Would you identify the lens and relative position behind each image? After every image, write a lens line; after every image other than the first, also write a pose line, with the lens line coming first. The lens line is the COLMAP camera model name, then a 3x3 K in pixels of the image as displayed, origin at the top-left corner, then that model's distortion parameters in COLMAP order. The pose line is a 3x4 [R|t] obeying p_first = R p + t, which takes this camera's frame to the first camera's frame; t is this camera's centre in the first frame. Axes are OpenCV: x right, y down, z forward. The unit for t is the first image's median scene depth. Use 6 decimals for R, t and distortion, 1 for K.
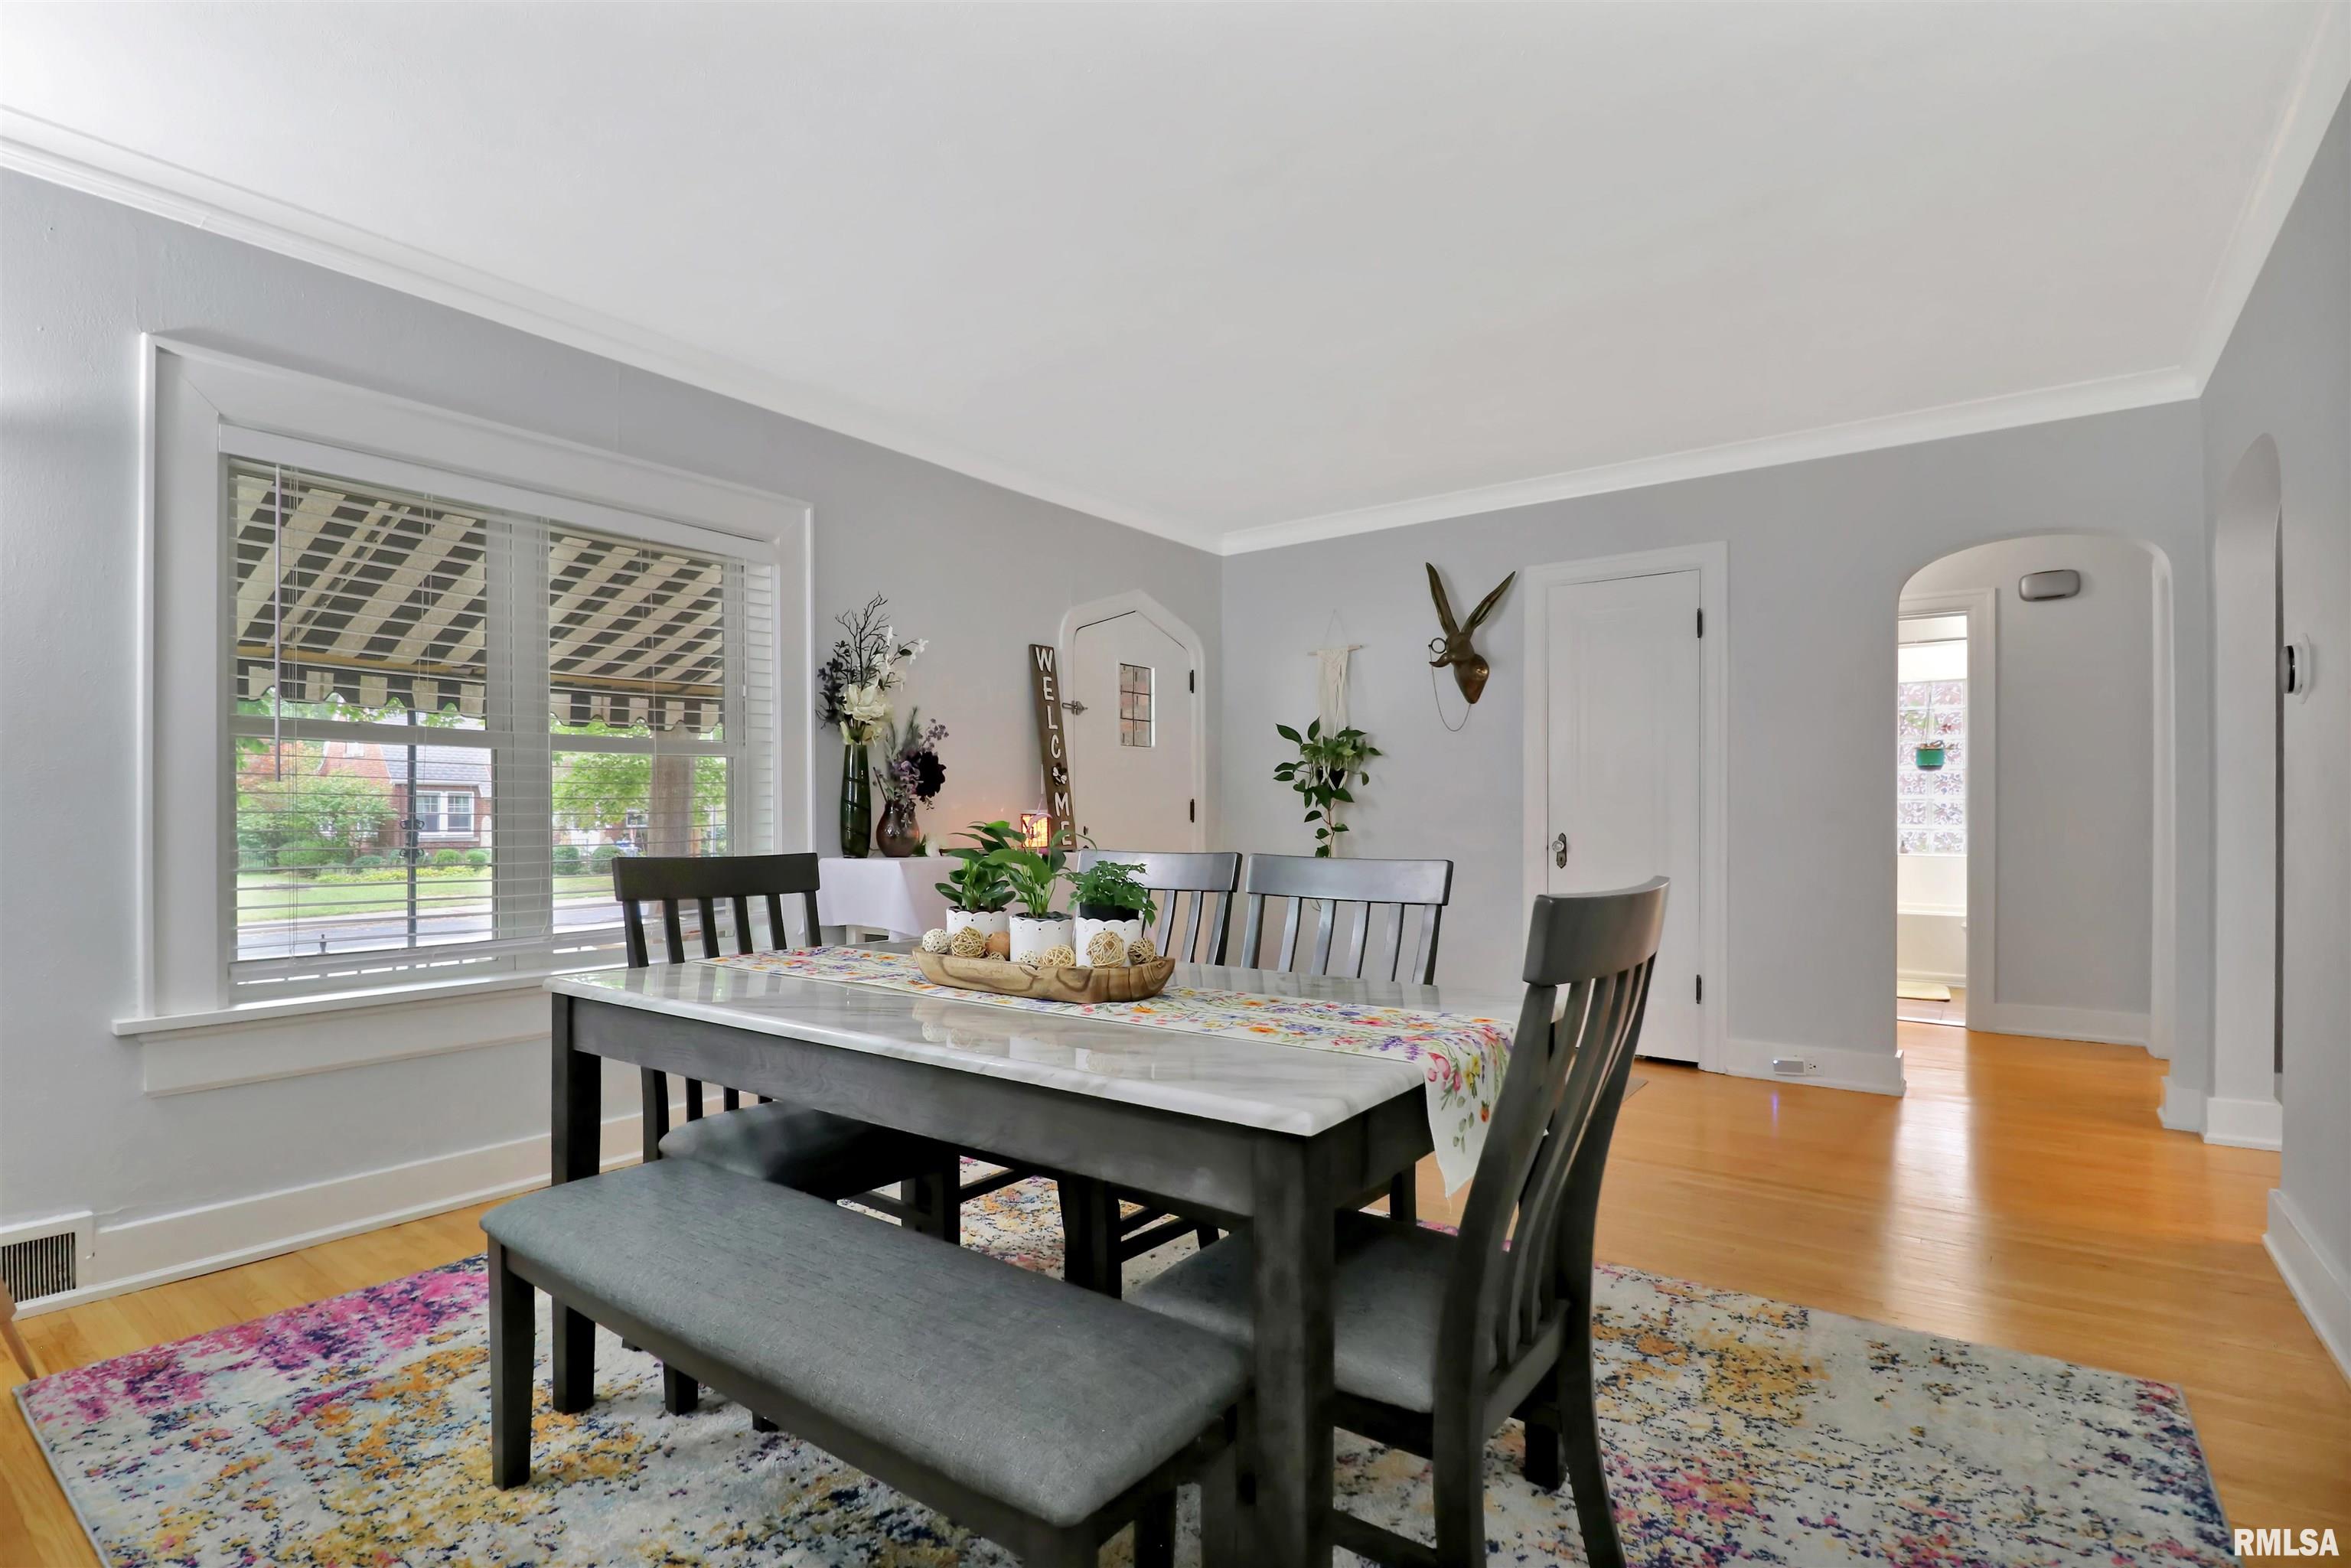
lens RADIAL K [[1116.3, 0, 1160.2], [0, 1116.3, 802.9], [0, 0, 1]] dist [0.001052, -0.012301]
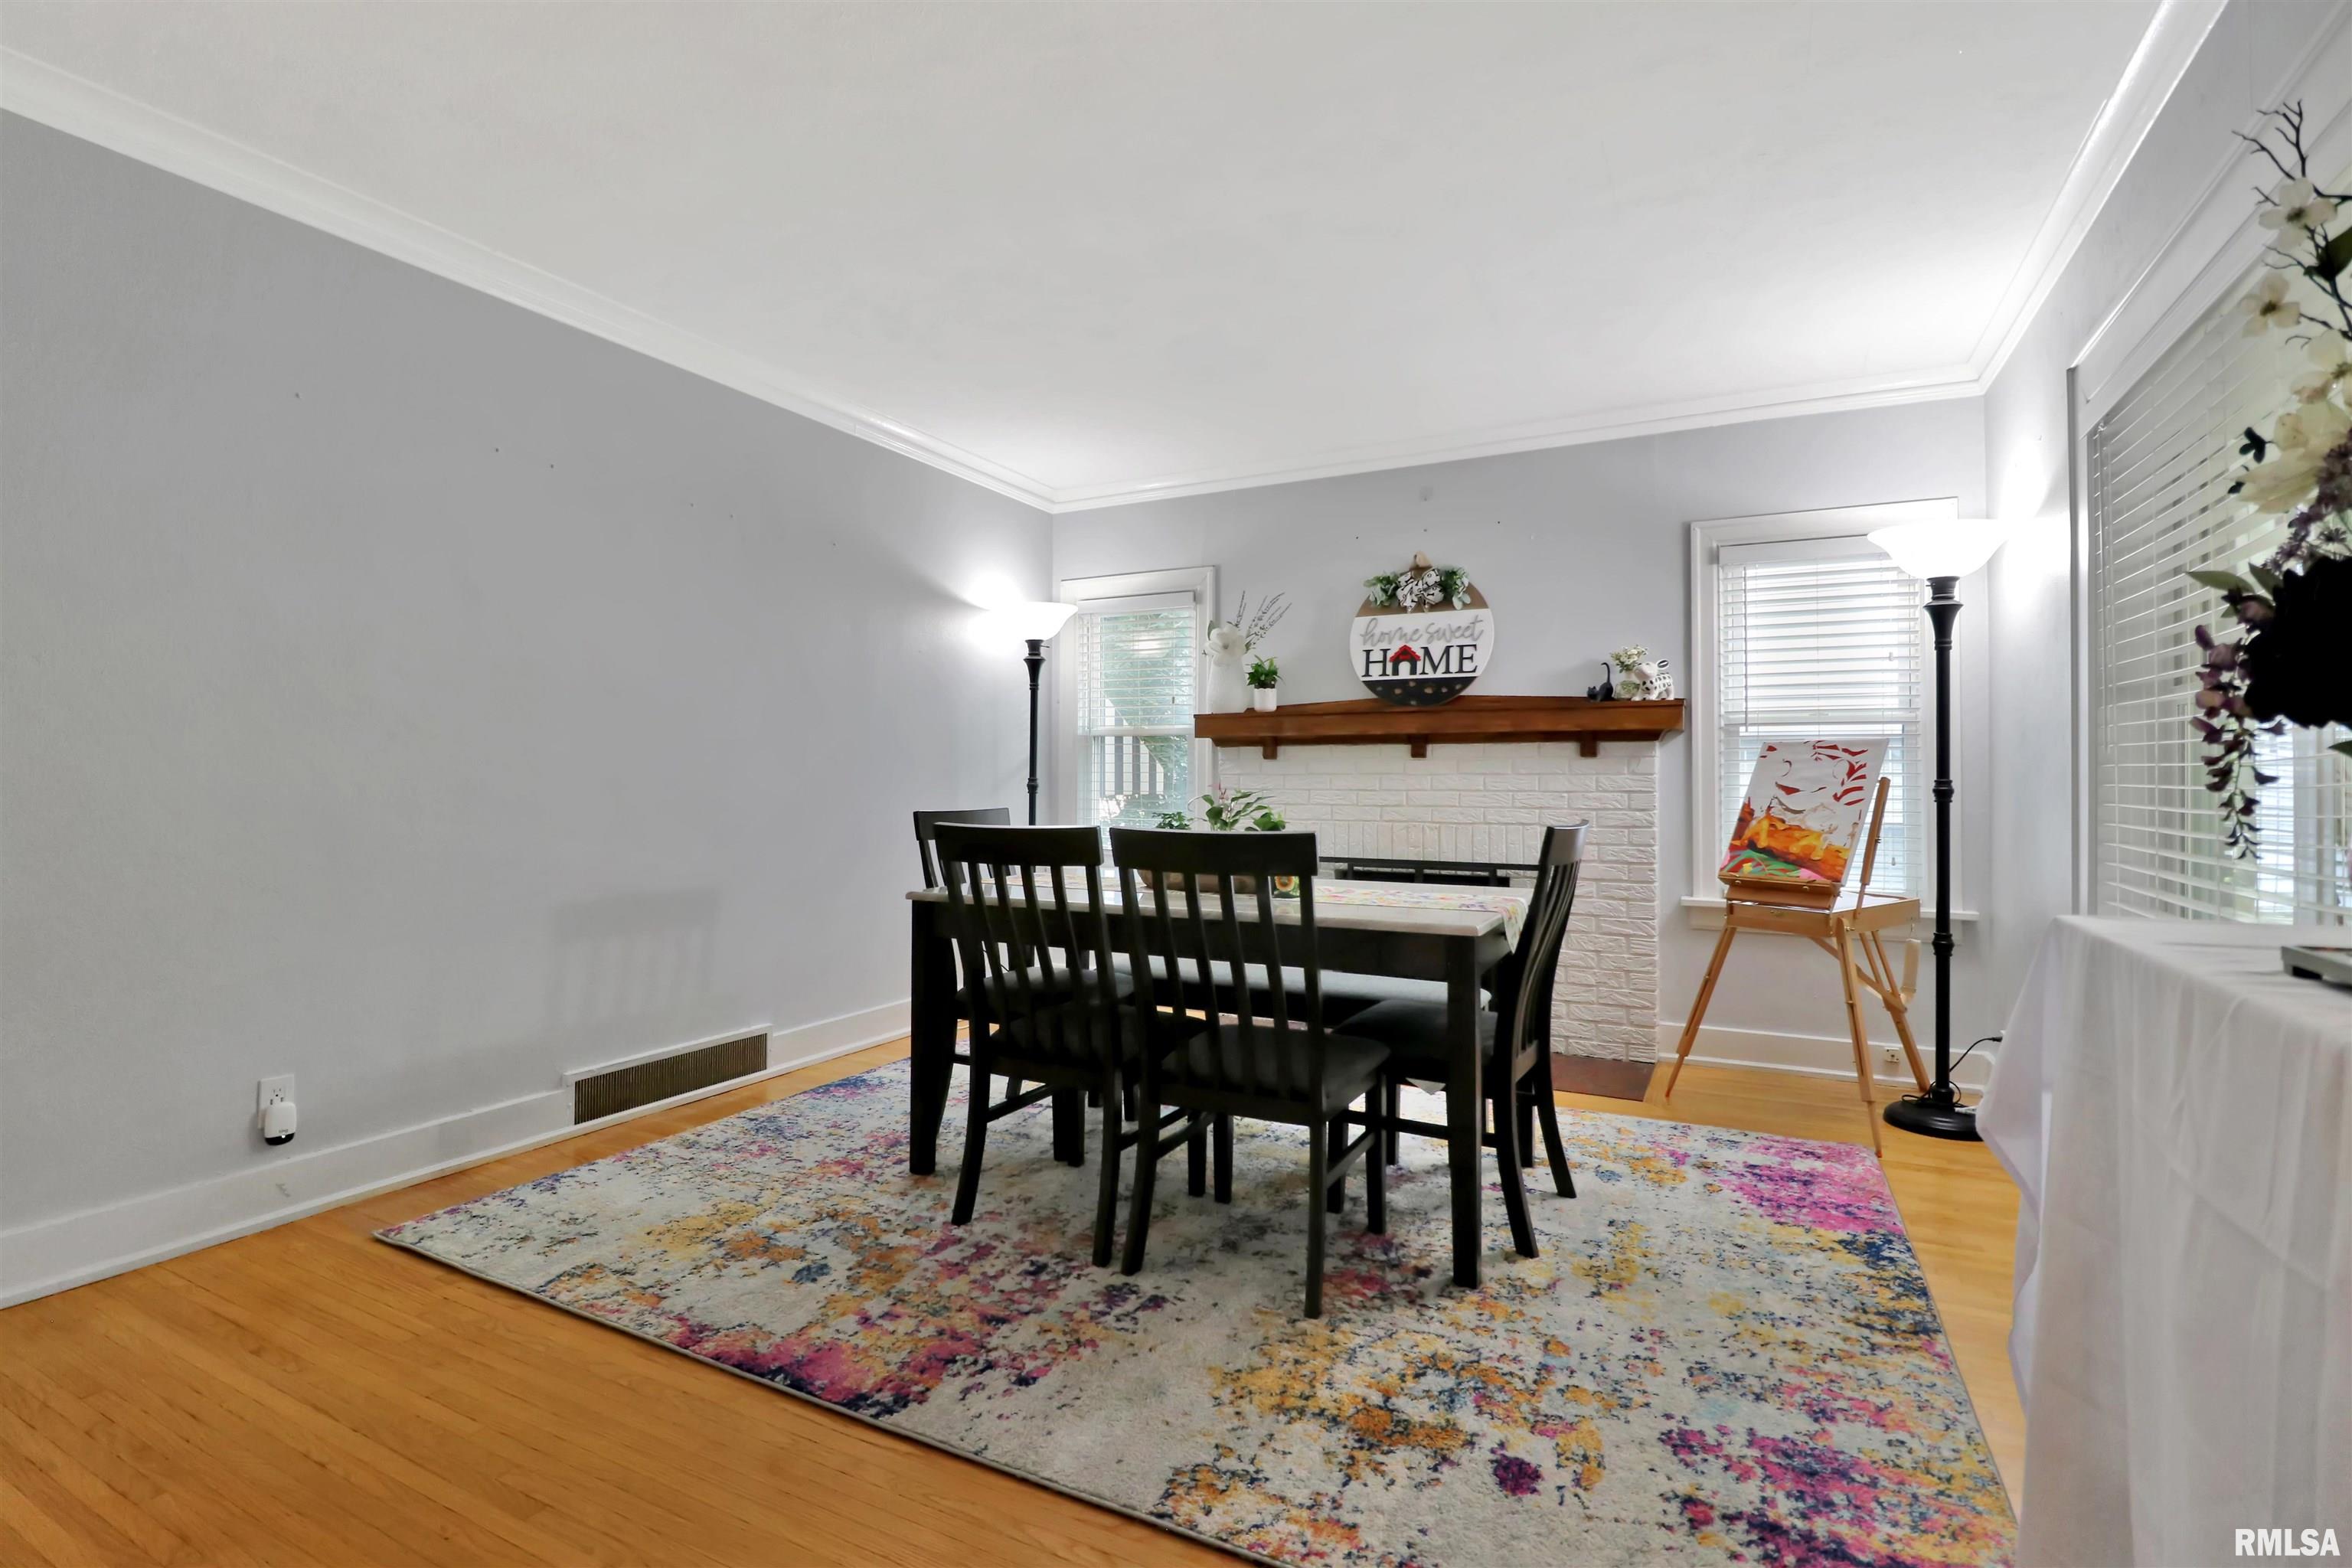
lens RADIAL K [[1114.6, 0, 1166.3], [0, 1114.6, 789.5], [0, 0, 1]] dist [-0.000306, -0.013180]
pose [[-0.987290, -0.000518, -0.158929, 0.190795], [0.000327, 0.999986, -0.005293, 0.019279], [0.158930, -0.005278, -0.987276, 2.122814]]
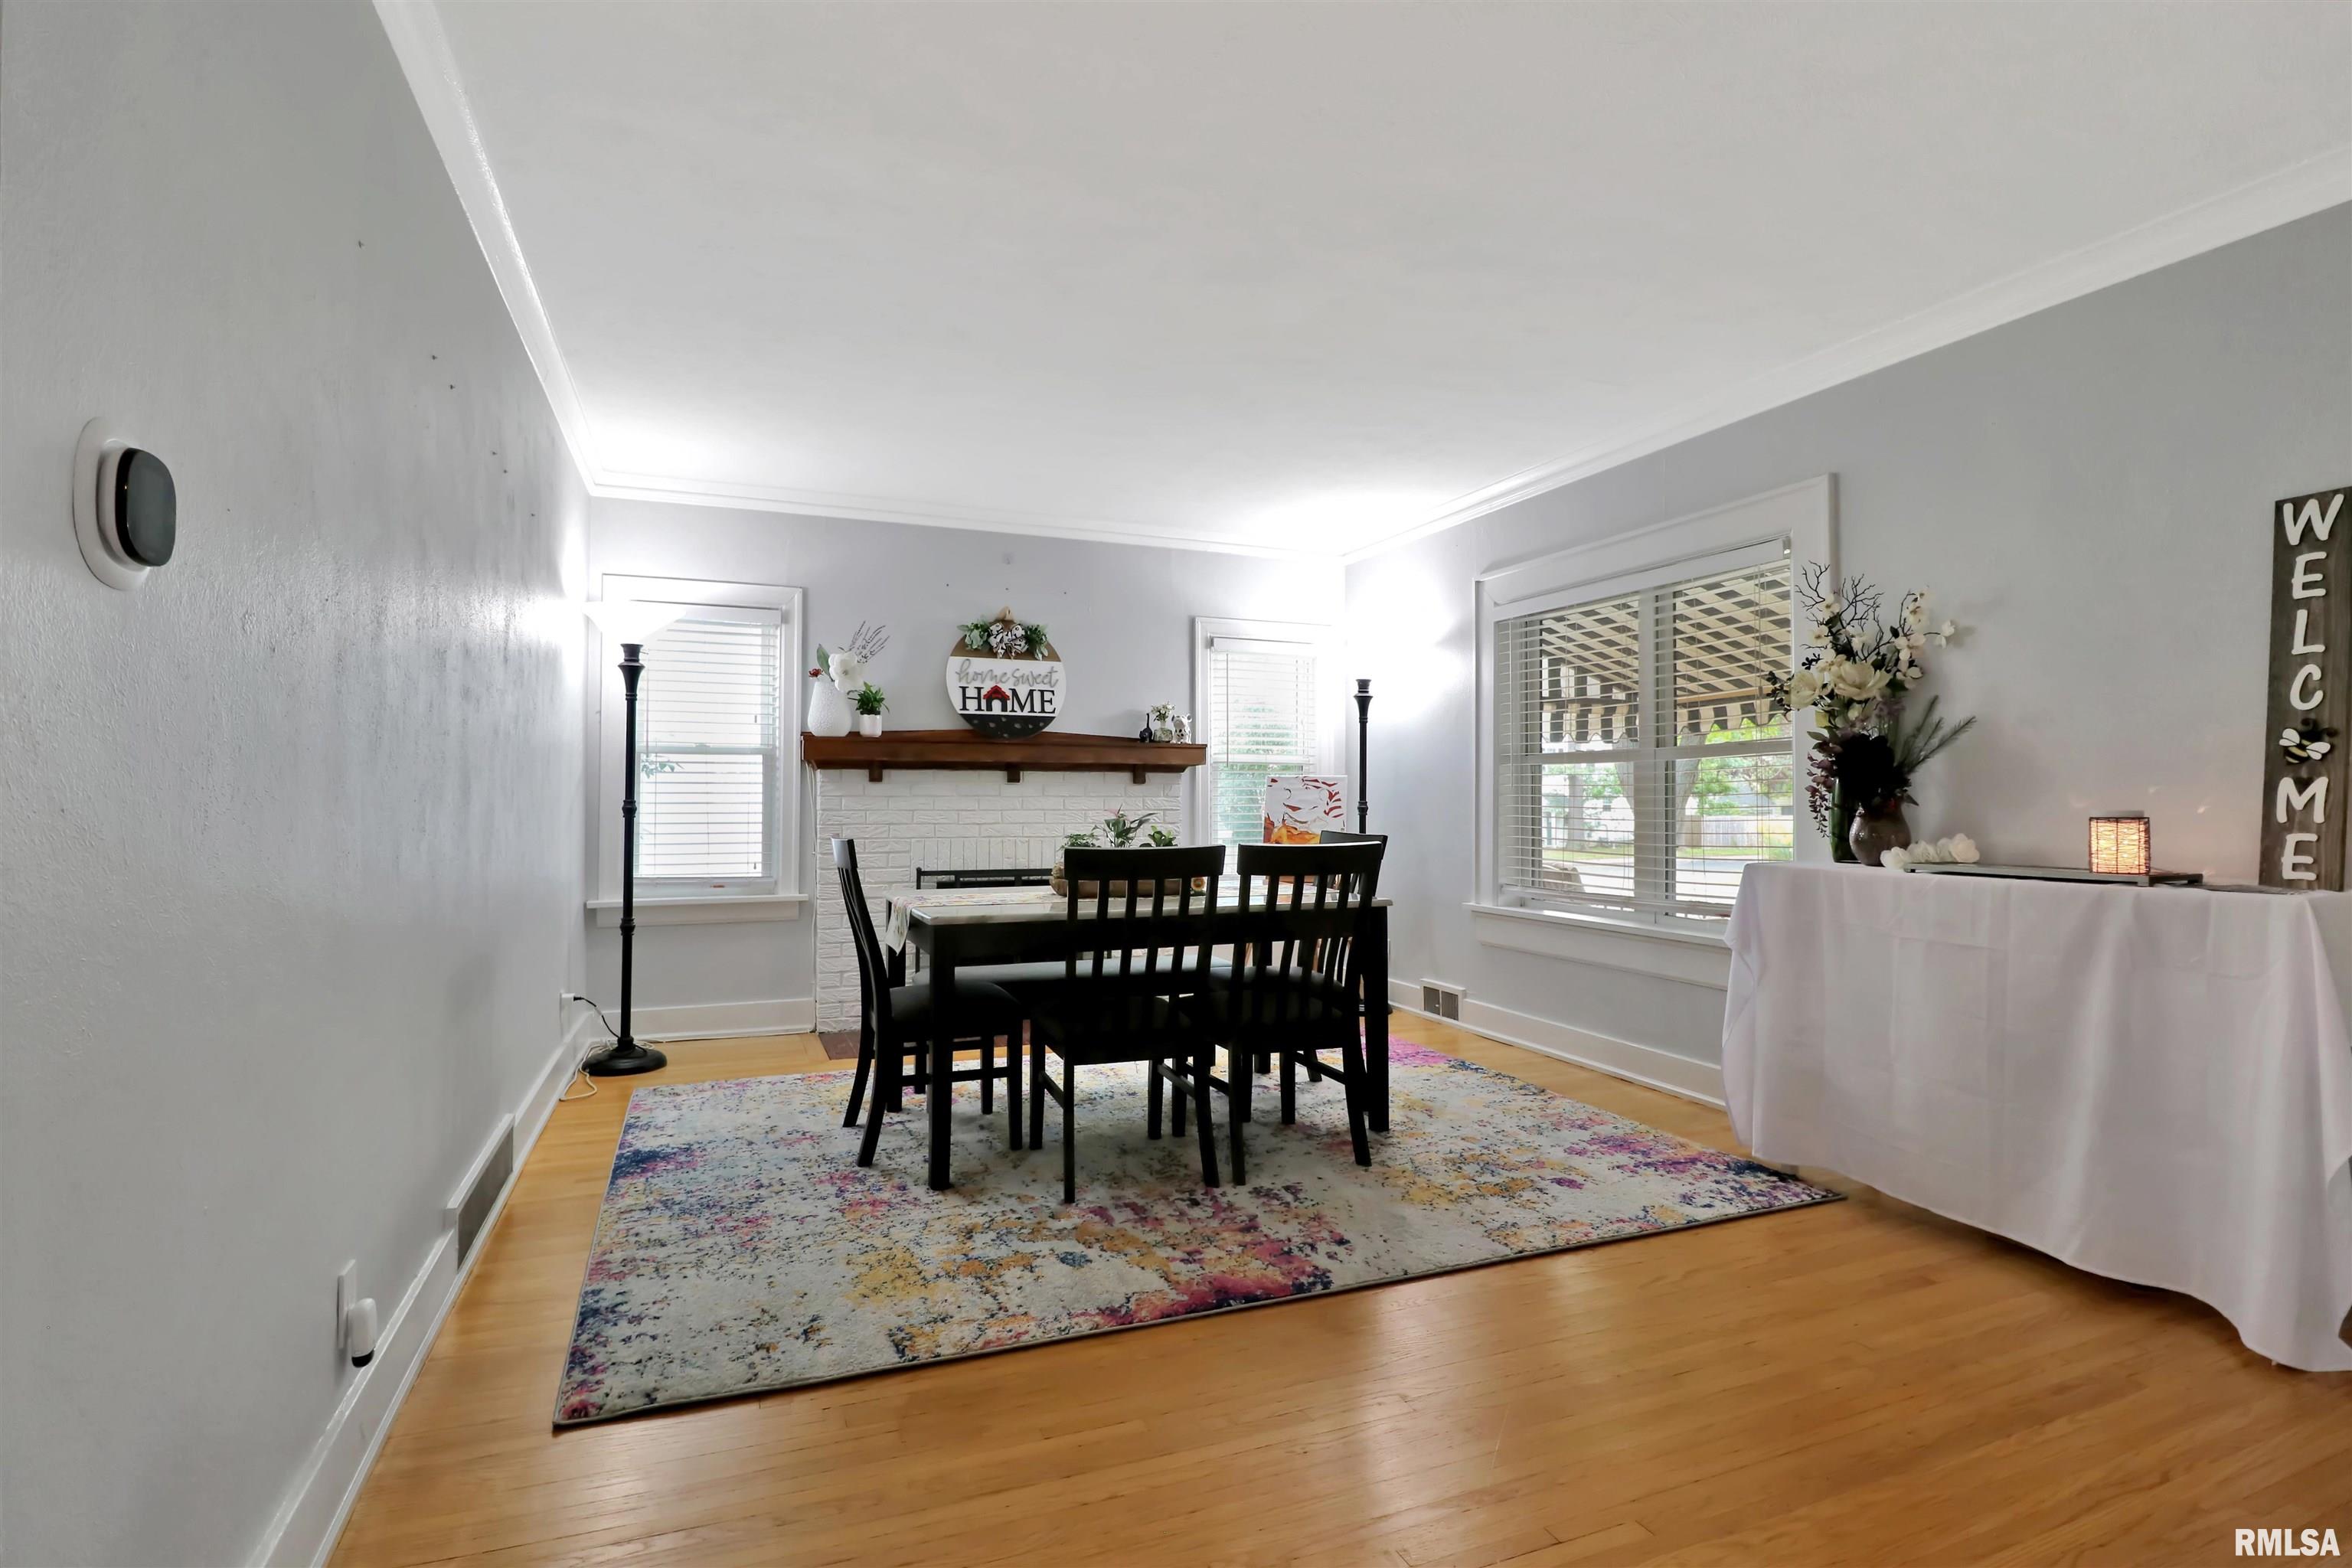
lens RADIAL K [[1116.8, 0, 1160.7], [0, 1116.8, 802.9], [0, 0, 1]] dist [0.001052, -0.012301]
pose [[-0.518415, 0.004498, -0.855117, 1.293113], [0.008311, 0.999965, 0.000221, -0.003109], [0.855089, -0.006993, -0.518434, 1.712269]]
